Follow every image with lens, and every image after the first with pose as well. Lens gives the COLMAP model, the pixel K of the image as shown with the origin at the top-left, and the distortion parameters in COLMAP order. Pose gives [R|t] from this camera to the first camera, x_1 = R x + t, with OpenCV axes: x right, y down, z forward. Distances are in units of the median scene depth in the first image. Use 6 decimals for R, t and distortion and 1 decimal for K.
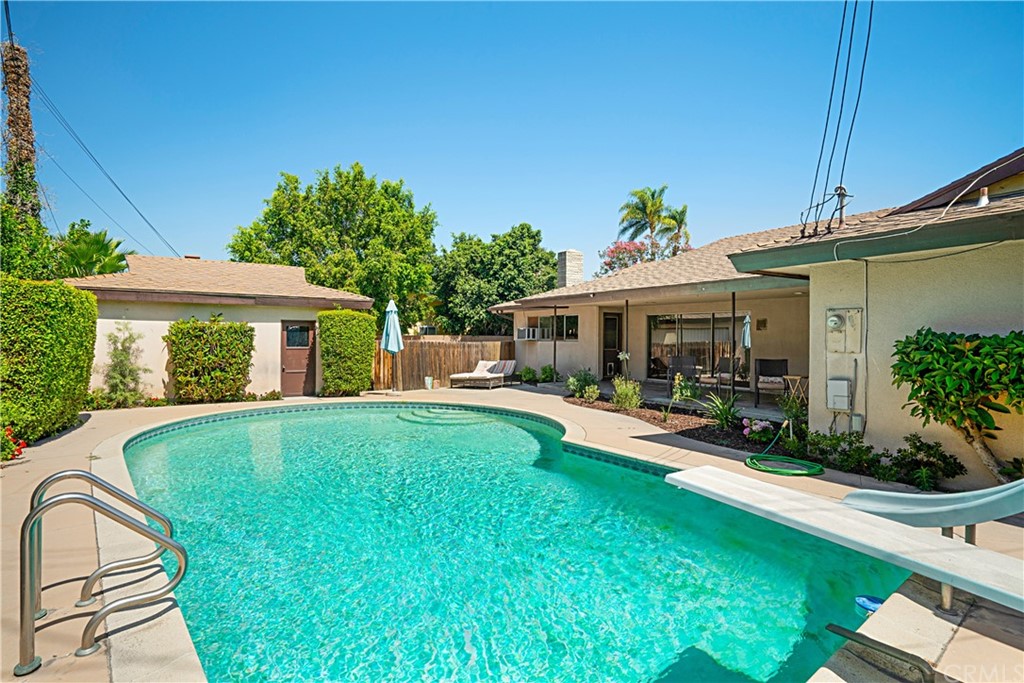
lens RADIAL K [[562.0, 0, 522.9], [0, 562.0, 335.4], [0, 0, 1]] dist [-0.001161, 0.000328]
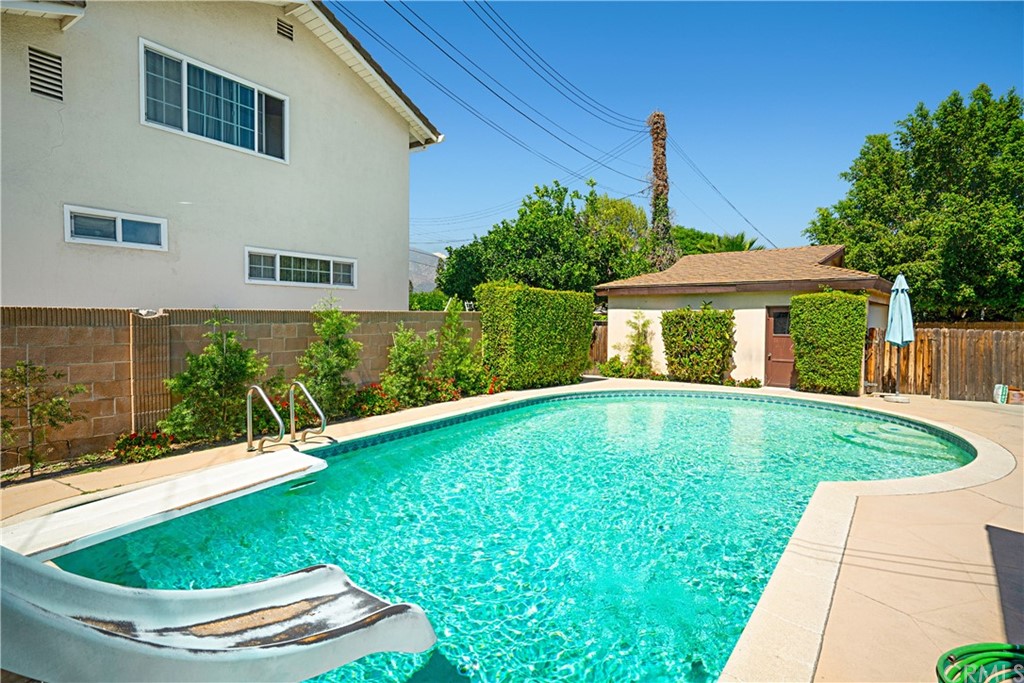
lens RADIAL K [[562.0, 0, 522.9], [0, 562.0, 335.4], [0, 0, 1]] dist [-0.001161, 0.000328]
pose [[0.278026, 0.021392, -0.960335, 0.387948], [-0.001572, 0.999761, 0.021816, 0.002570], [0.960572, -0.004556, 0.277994, 0.336697]]
